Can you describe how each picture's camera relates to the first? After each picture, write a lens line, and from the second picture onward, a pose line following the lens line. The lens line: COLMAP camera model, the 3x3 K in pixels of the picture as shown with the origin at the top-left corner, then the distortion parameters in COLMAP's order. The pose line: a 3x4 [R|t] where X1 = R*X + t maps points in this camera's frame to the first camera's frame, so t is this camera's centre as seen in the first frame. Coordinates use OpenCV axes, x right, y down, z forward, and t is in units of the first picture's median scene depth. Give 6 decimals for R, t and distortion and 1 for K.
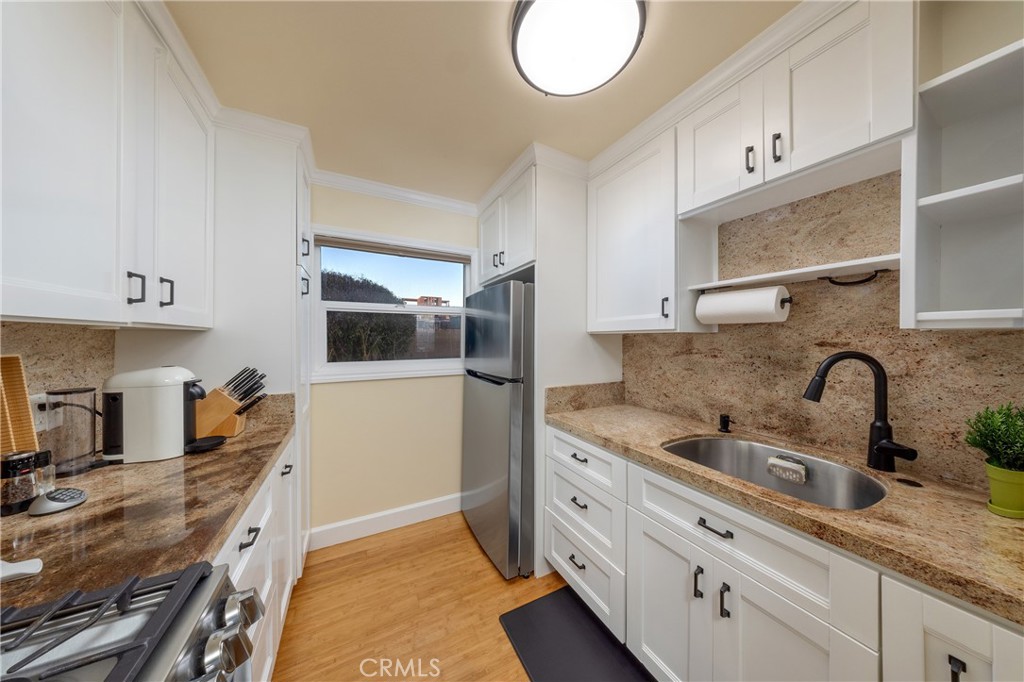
lens RADIAL K [[300.6, 0, 510.8], [0, 300.6, 338.3], [0, 0, 1]] dist [-0.001114, -0.000145]
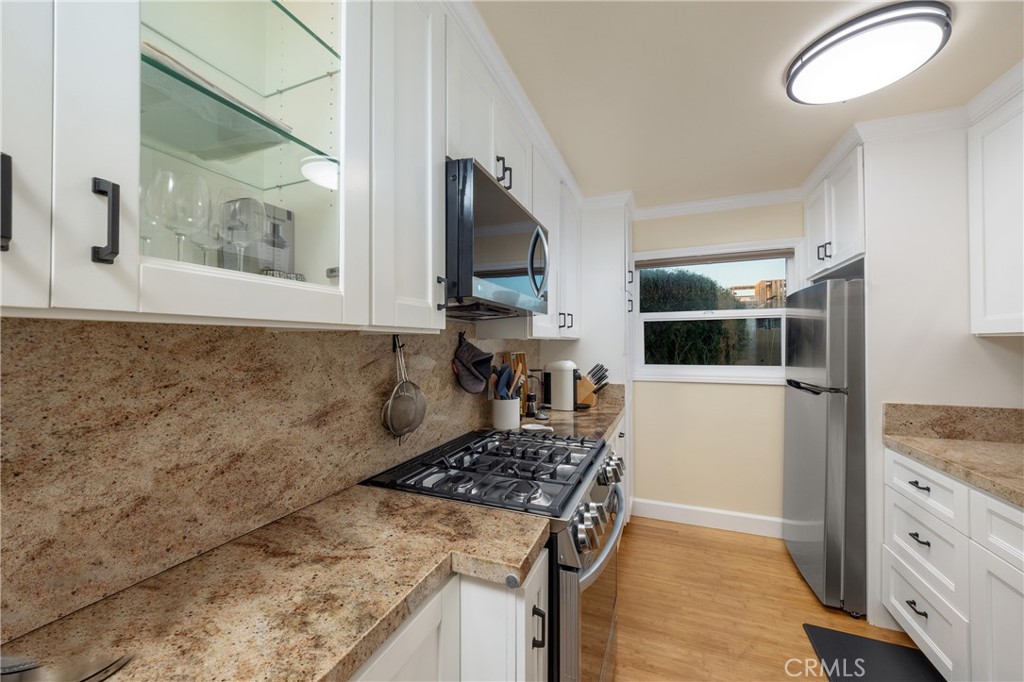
lens RADIAL K [[395.0, 0, 510.9], [0, 395.0, 342.5], [0, 0, 1]] dist [-0.001201, 0.000224]
pose [[0.652915, -0.006032, -0.757407, 0.277060], [0.005372, 0.999980, -0.003333, -0.004109], [0.757412, -0.001893, 0.652934, -0.508868]]
